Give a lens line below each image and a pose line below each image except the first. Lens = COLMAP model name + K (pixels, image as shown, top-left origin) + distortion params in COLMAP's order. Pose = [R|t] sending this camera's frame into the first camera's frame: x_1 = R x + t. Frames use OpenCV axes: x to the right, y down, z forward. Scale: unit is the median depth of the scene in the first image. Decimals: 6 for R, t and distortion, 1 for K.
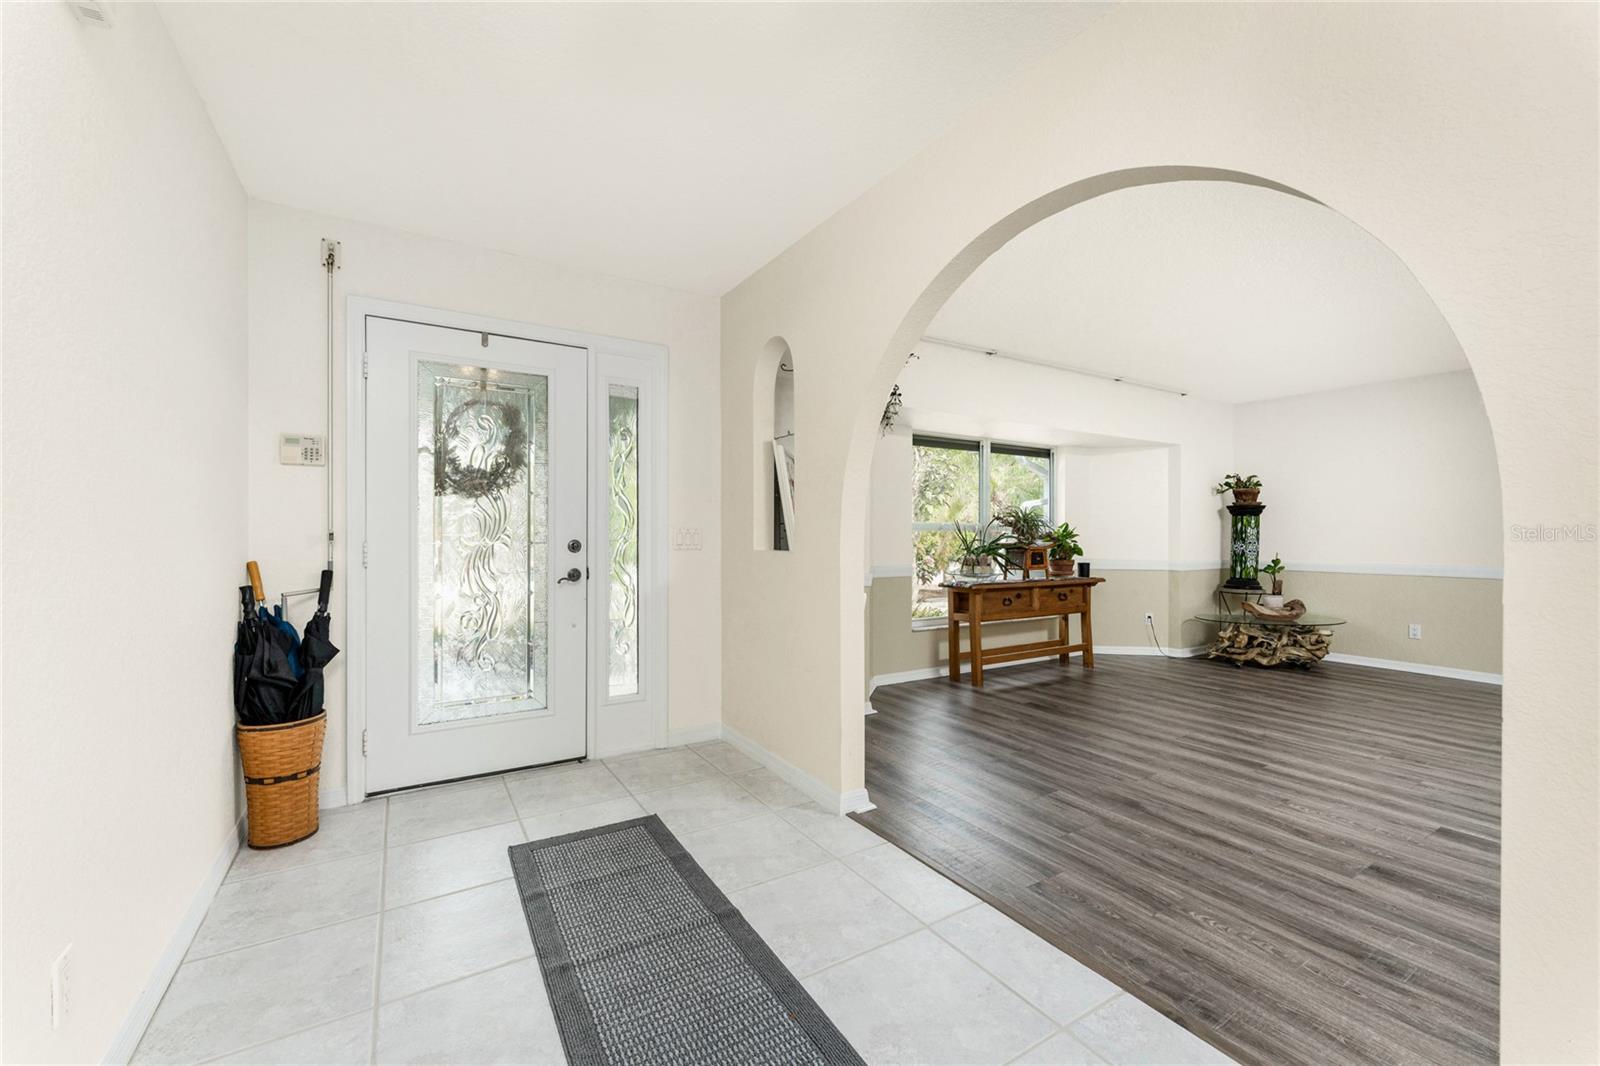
lens RADIAL K [[645.1, 0, 794.5], [0, 645.1, 534.1], [0, 0, 1]] dist [0.000688, 0.000171]
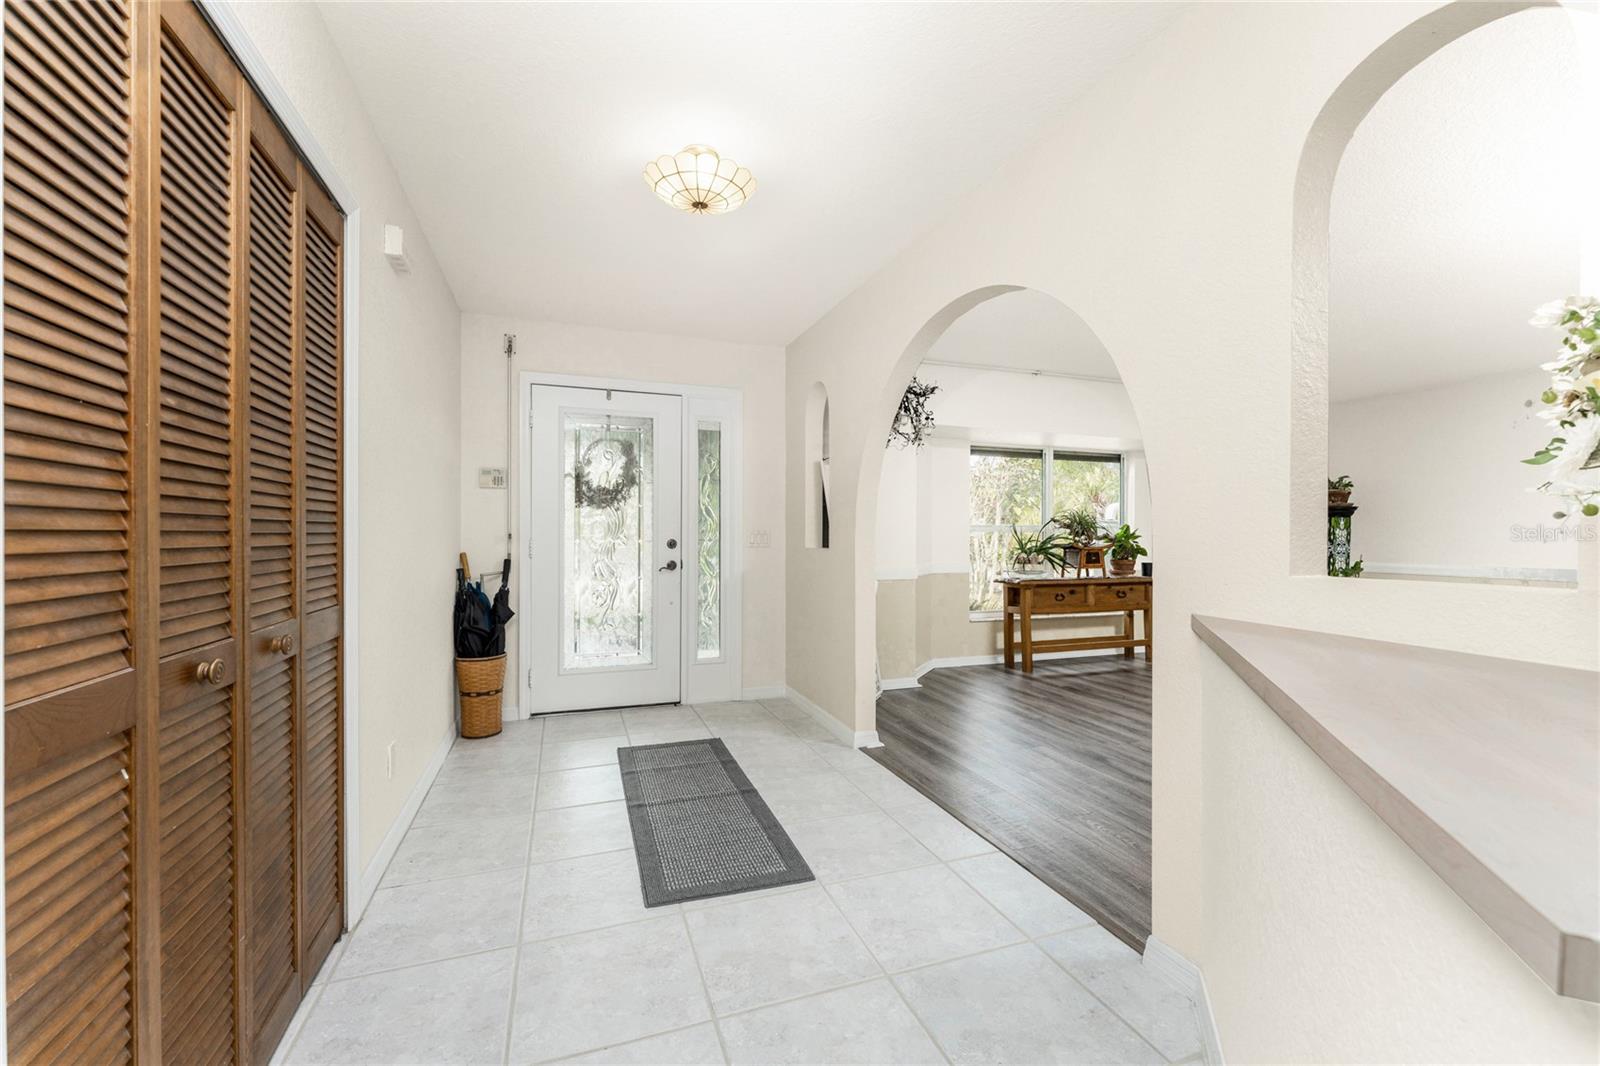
lens RADIAL K [[647.8, 0, 800.0], [0, 647.8, 533.0], [0, 0, 1]] dist [0.010804, -0.000014]
pose [[0.980525, 0.000369, -0.196396, 0.126309], [-0.001004, 0.999995, -0.003134, 0.000093], [0.196394, 0.003271, 0.980520, -0.183335]]
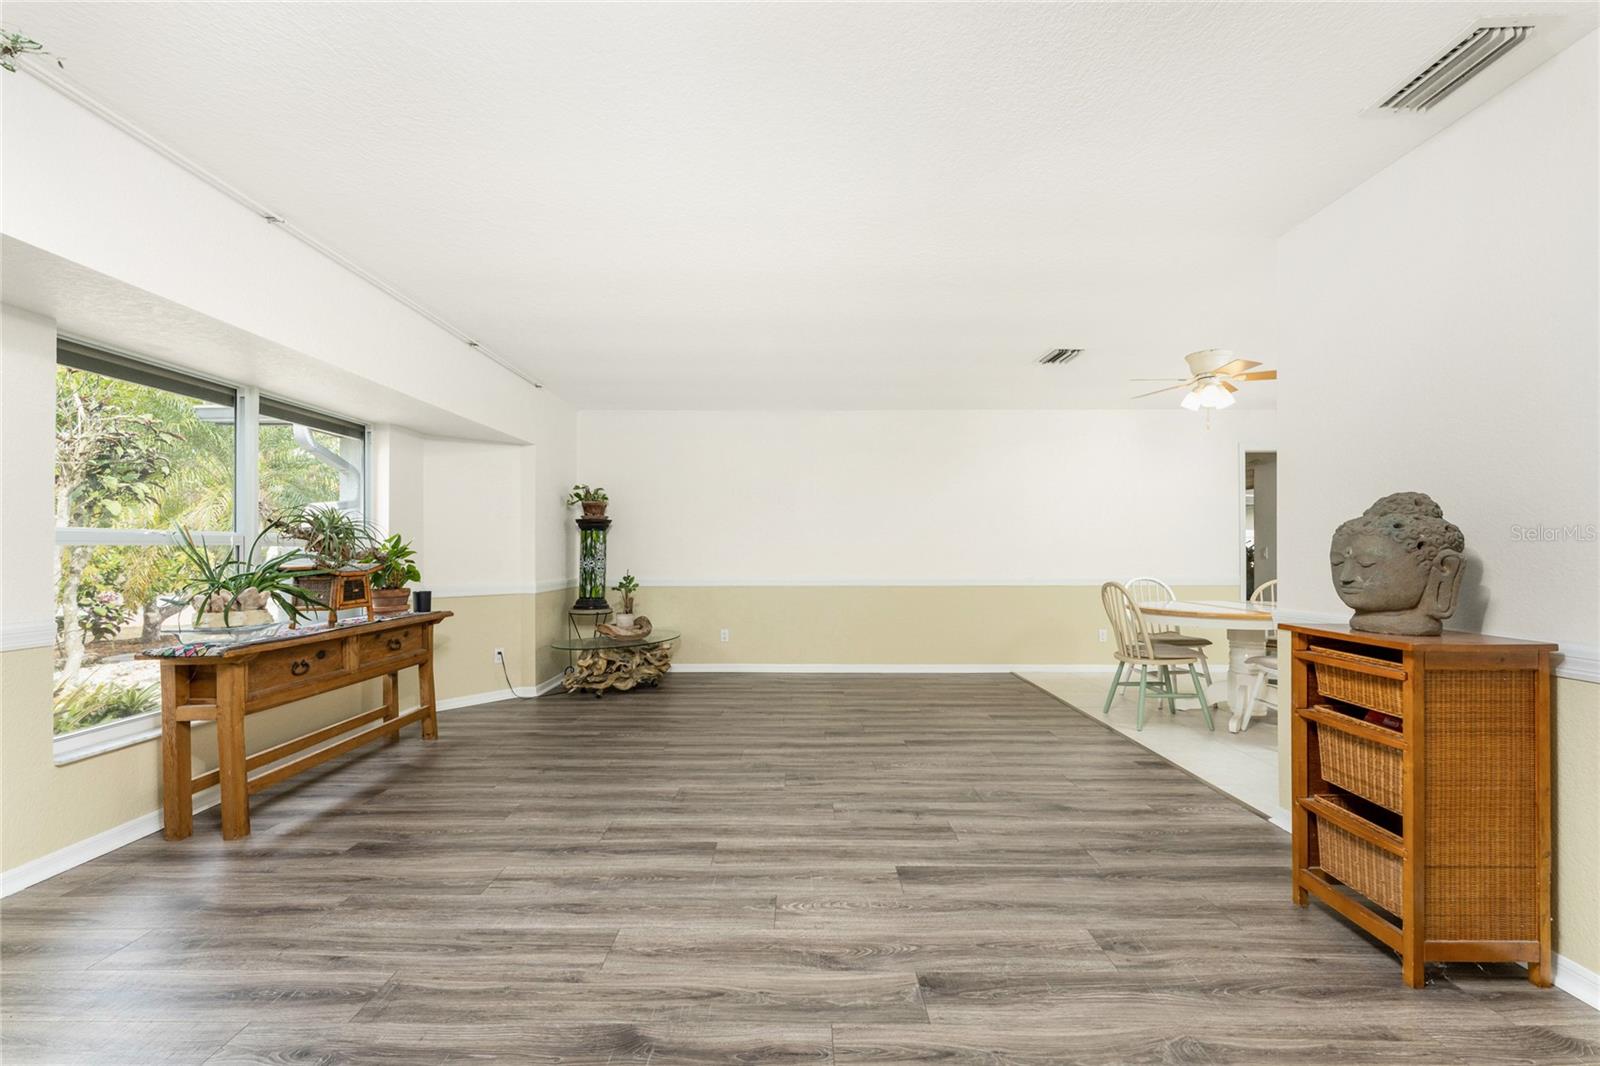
lens RADIAL K [[645.7, 0, 801.4], [0, 645.7, 540.3], [0, 0, 1]] dist [-0.001656, -0.000362]
pose [[0.519799, 0.009009, 0.854241, 0.074895], [0.003297, 0.999916, -0.012551, -0.001521], [-0.854282, 0.009340, 0.519725, 0.344924]]
